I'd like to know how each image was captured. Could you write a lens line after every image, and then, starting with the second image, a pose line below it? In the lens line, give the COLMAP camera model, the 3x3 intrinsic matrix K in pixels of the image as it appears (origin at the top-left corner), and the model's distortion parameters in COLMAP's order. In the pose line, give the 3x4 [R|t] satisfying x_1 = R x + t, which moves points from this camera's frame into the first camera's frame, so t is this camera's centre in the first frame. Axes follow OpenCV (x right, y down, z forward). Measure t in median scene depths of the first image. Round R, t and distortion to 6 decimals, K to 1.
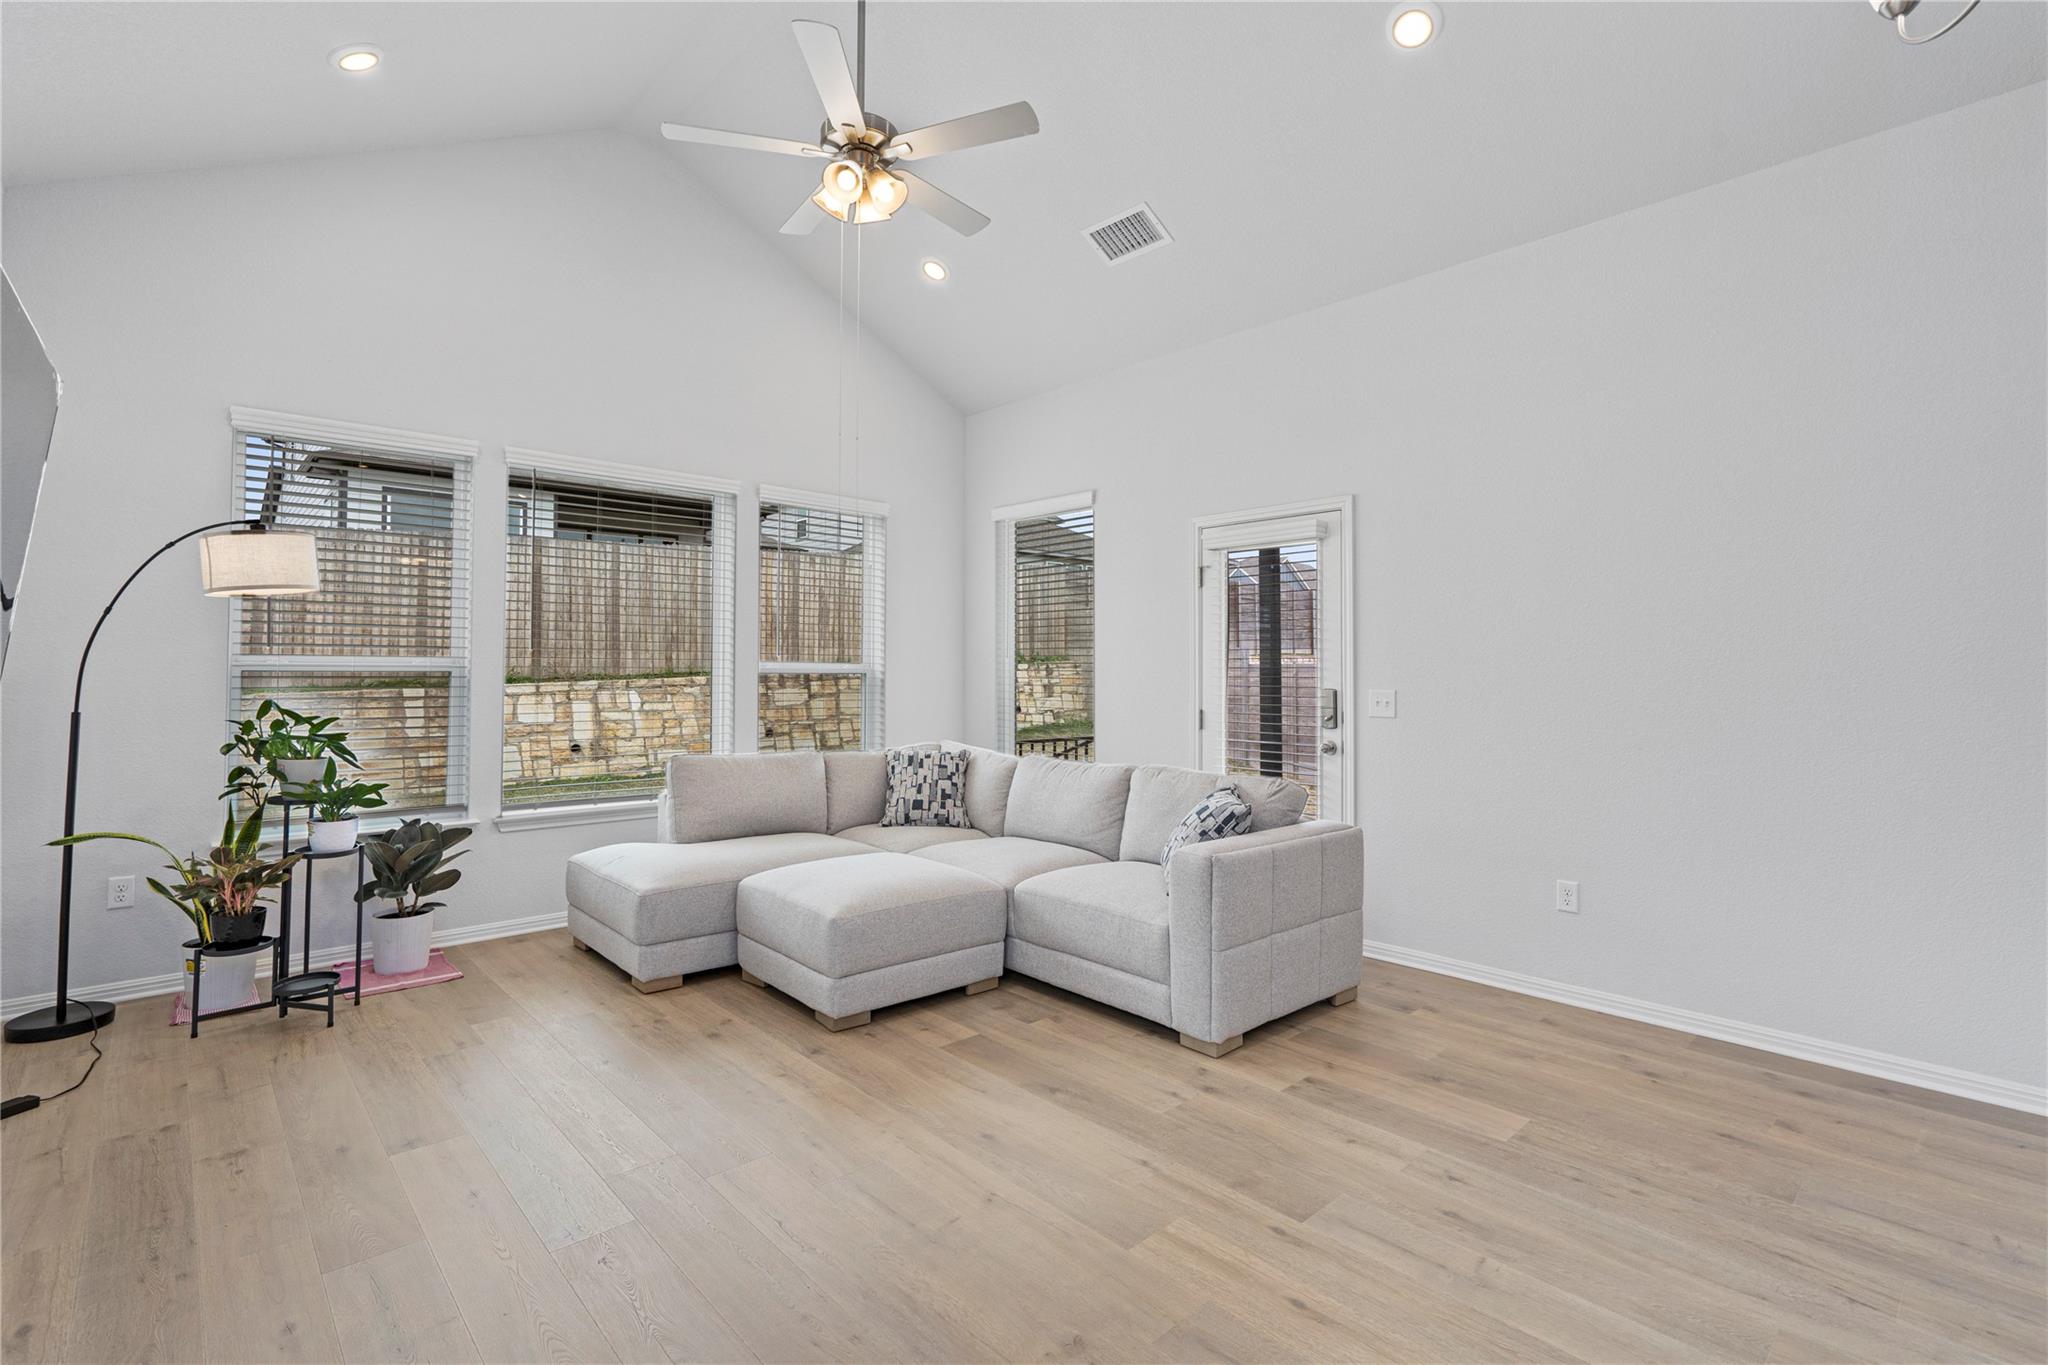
lens RADIAL K [[928.3, 0, 1011.8], [0, 928.3, 654.0], [0, 0, 1]] dist [-0.004637, 0.001009]
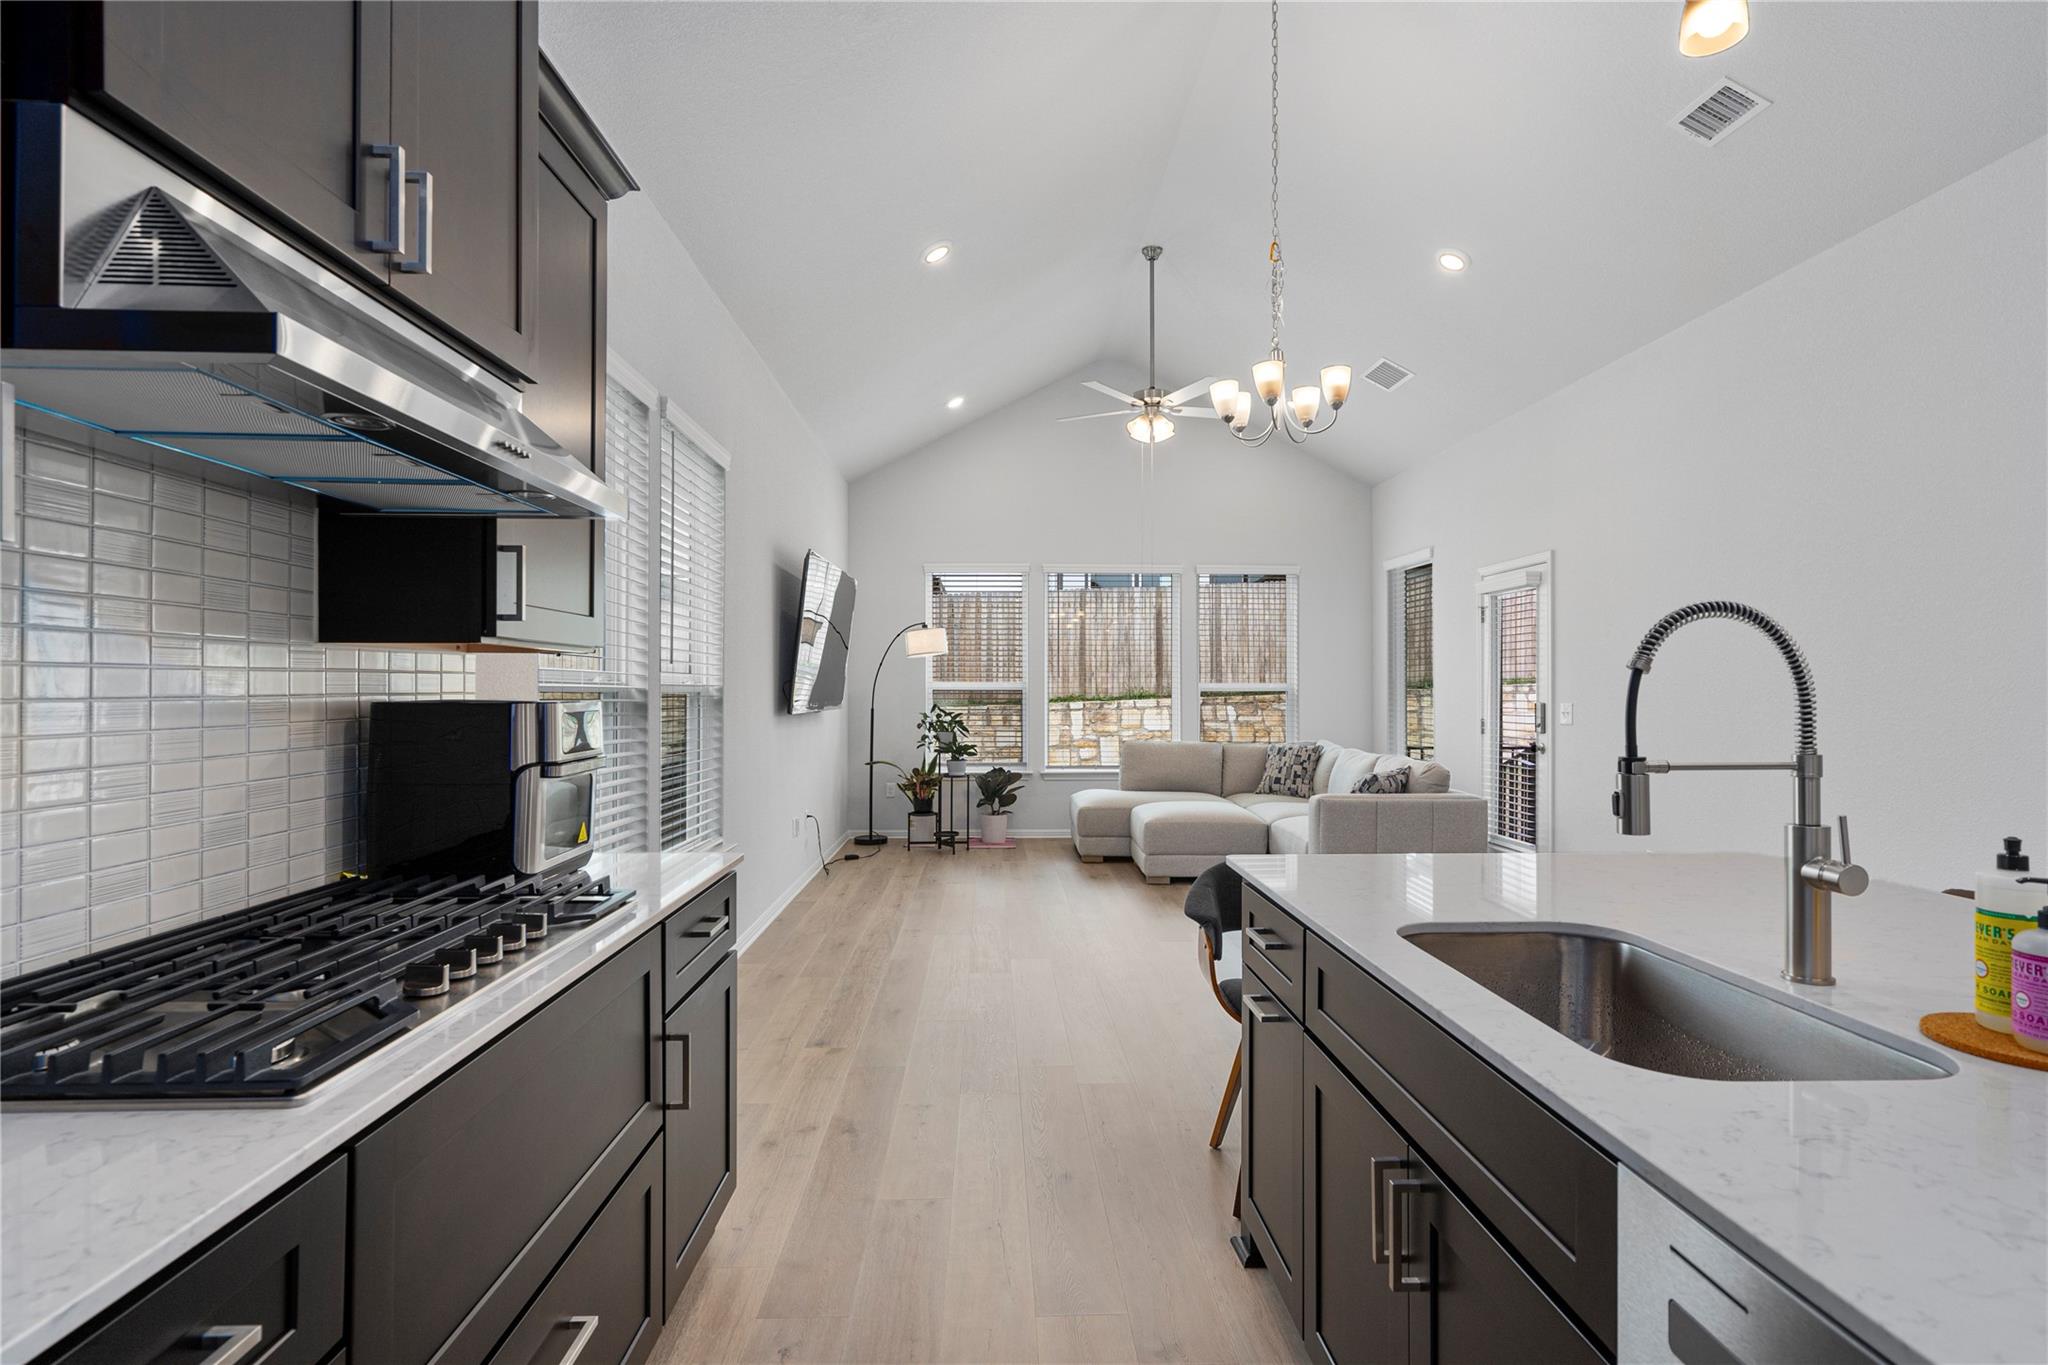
lens RADIAL K [[1001.3, 0, 1030.7], [0, 1001.3, 683.8], [0, 0, 1]] dist [0.000545, -0.000471]
pose [[0.765262, -0.007264, -0.643678, 0.865118], [0.015763, 0.999848, 0.007457, -0.010977], [0.643526, -0.015853, 0.765260, -0.637079]]
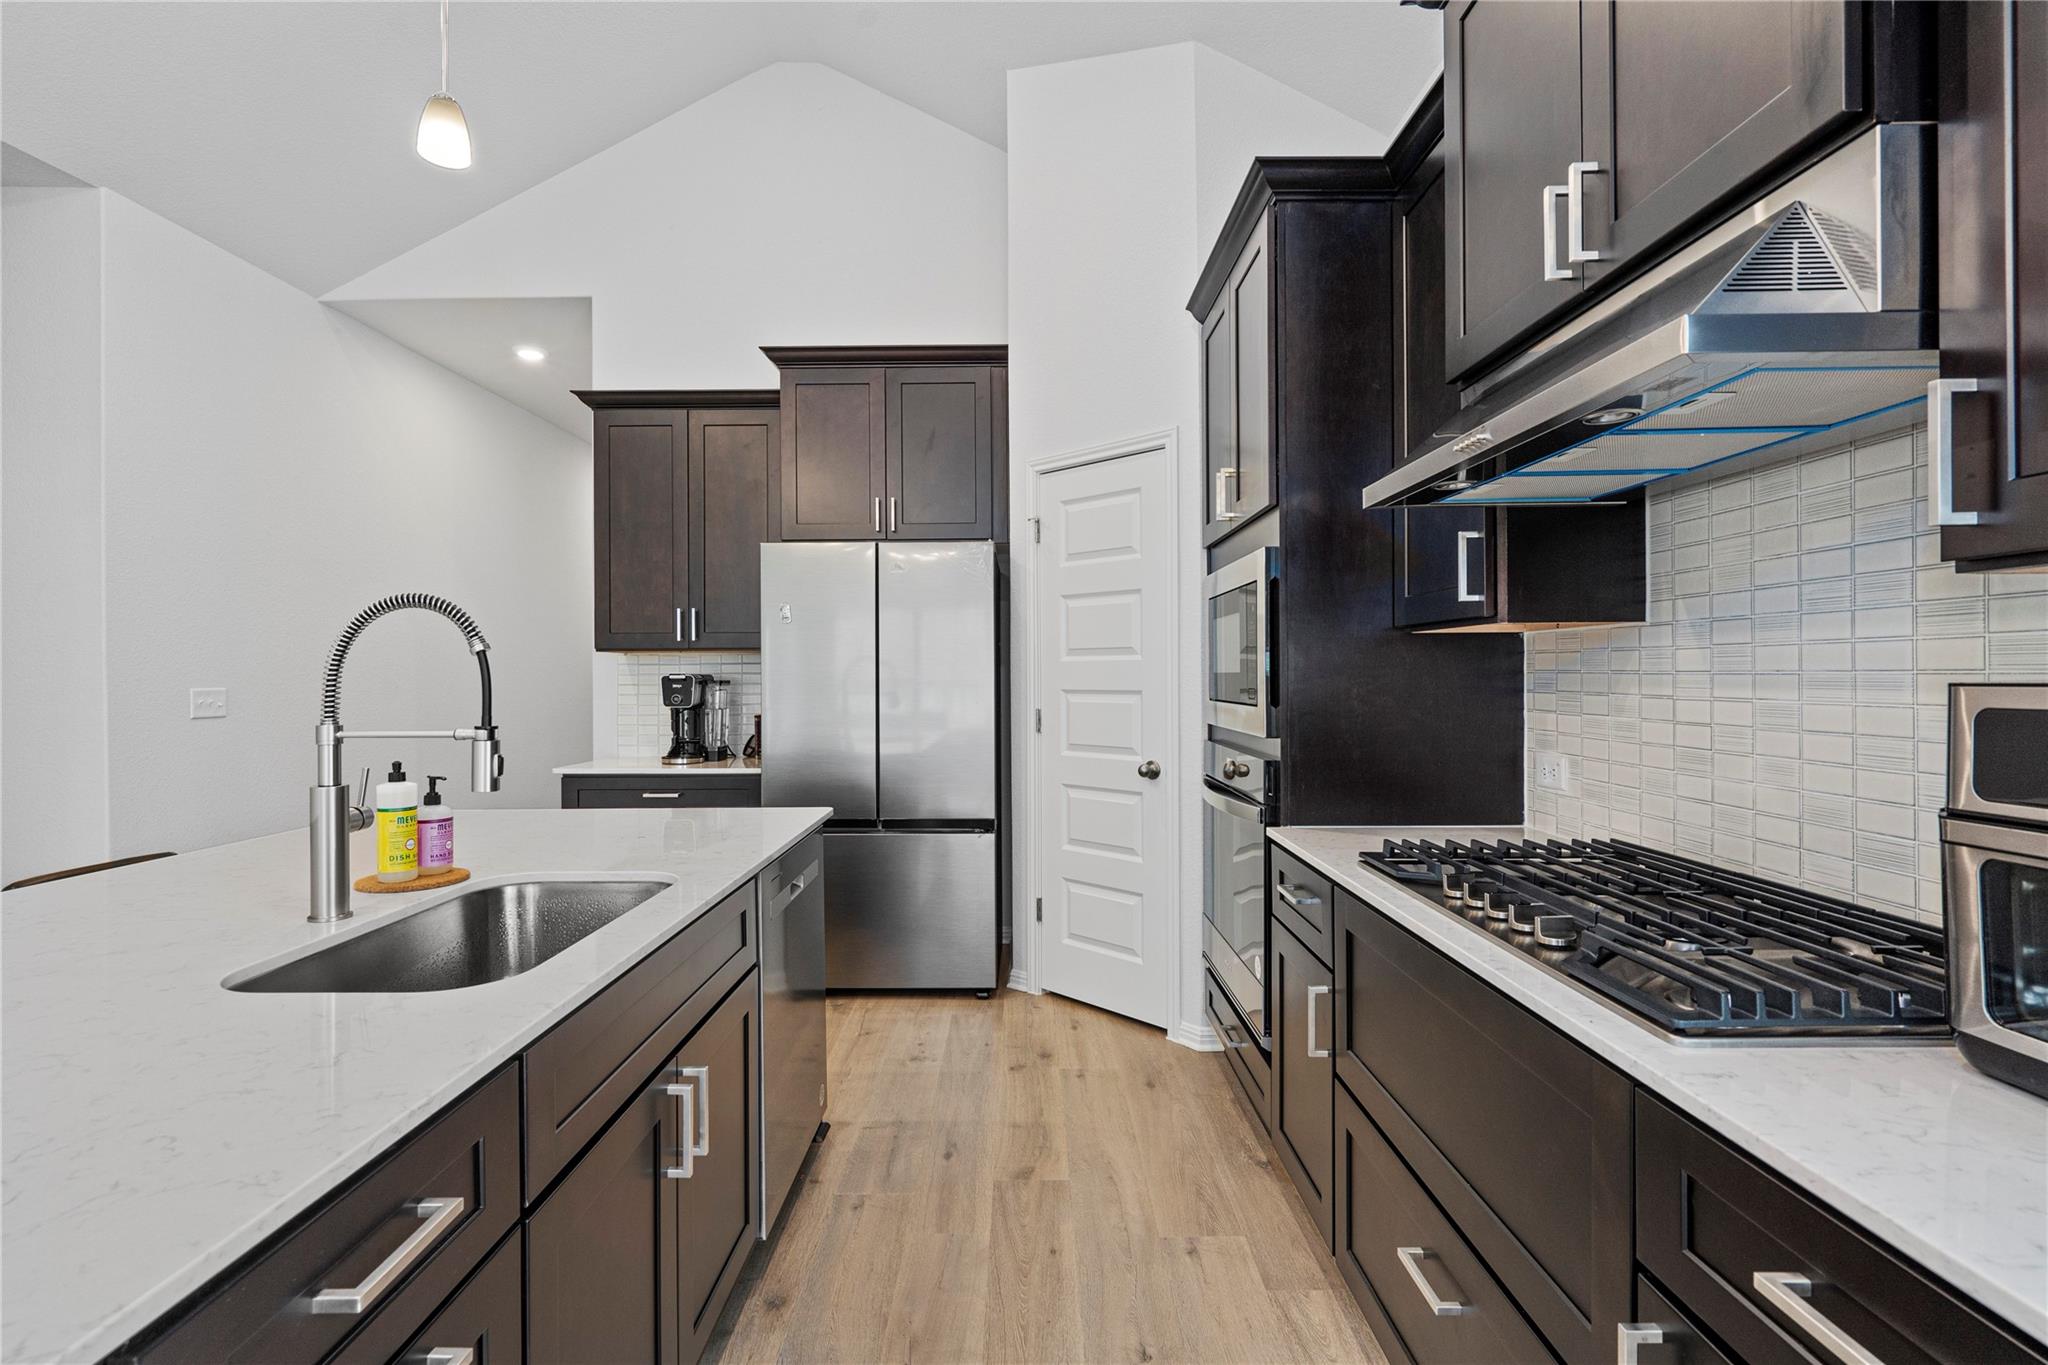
lens RADIAL K [[928.3, 0, 1044.1], [0, 928.3, 679.4], [0, 0, 1]] dist [-0.004637, 0.001009]
pose [[-0.749698, -0.005134, 0.661760, 0.339383], [-0.011647, 0.999917, -0.005437, 0.001068], [-0.661677, -0.011784, -0.749696, -0.062376]]
